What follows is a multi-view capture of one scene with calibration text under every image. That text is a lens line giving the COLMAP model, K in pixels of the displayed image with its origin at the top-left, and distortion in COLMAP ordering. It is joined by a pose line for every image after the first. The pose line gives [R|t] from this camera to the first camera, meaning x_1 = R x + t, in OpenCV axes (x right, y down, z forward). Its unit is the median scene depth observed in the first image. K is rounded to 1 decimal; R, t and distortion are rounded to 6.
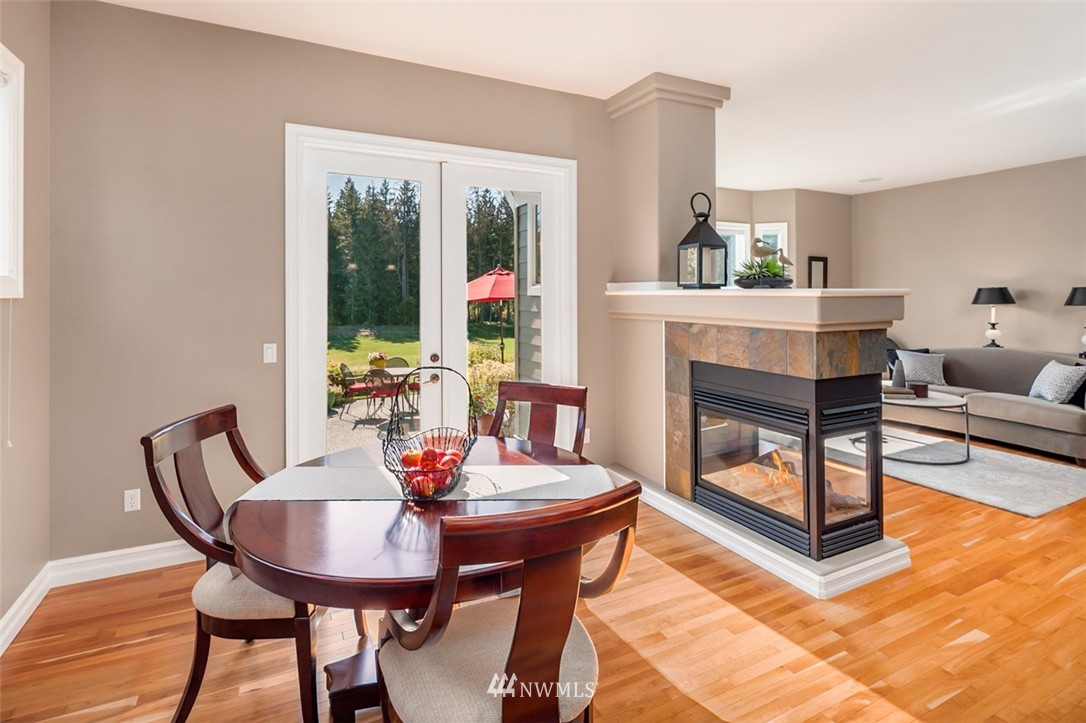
lens RADIAL K [[553.3, 0, 546.3], [0, 553.3, 305.5], [0, 0, 1]] dist [-0.003601, -0.000688]
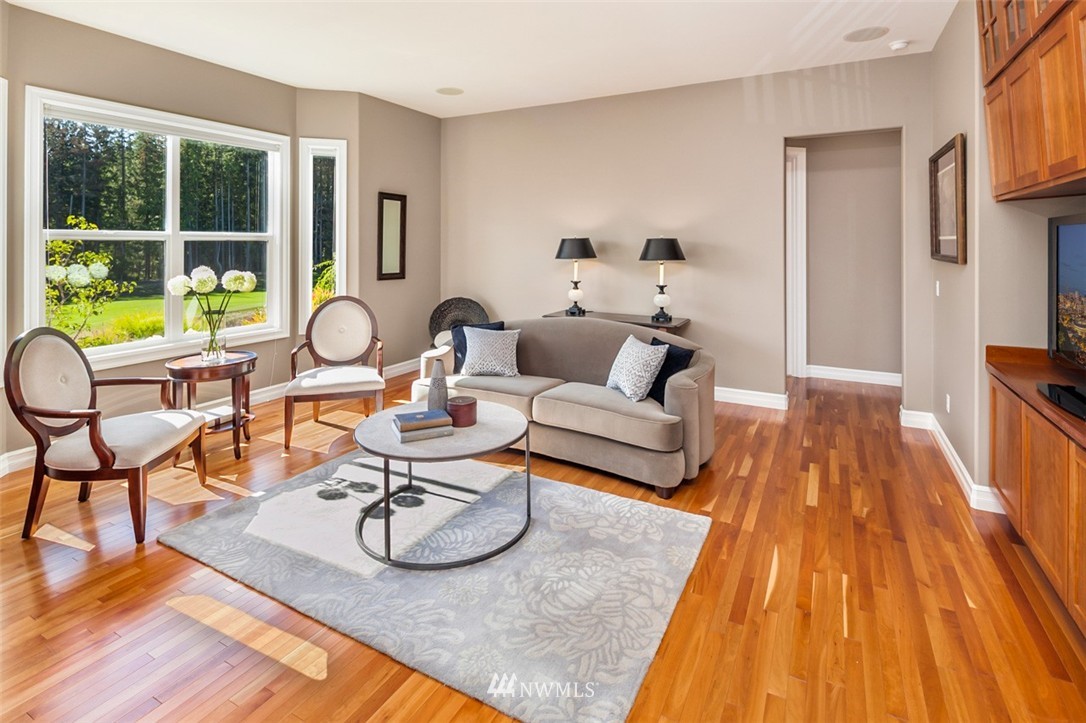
lens RADIAL K [[534.2, 0, 544.2], [0, 534.2, 338.0], [0, 0, 1]] dist [-0.002074, -0.000252]
pose [[0.826599, -0.092113, 0.555203, 0.312337], [0.005470, 0.987783, 0.155739, -0.009944], [-0.562765, -0.125697, 0.817004, 0.353862]]
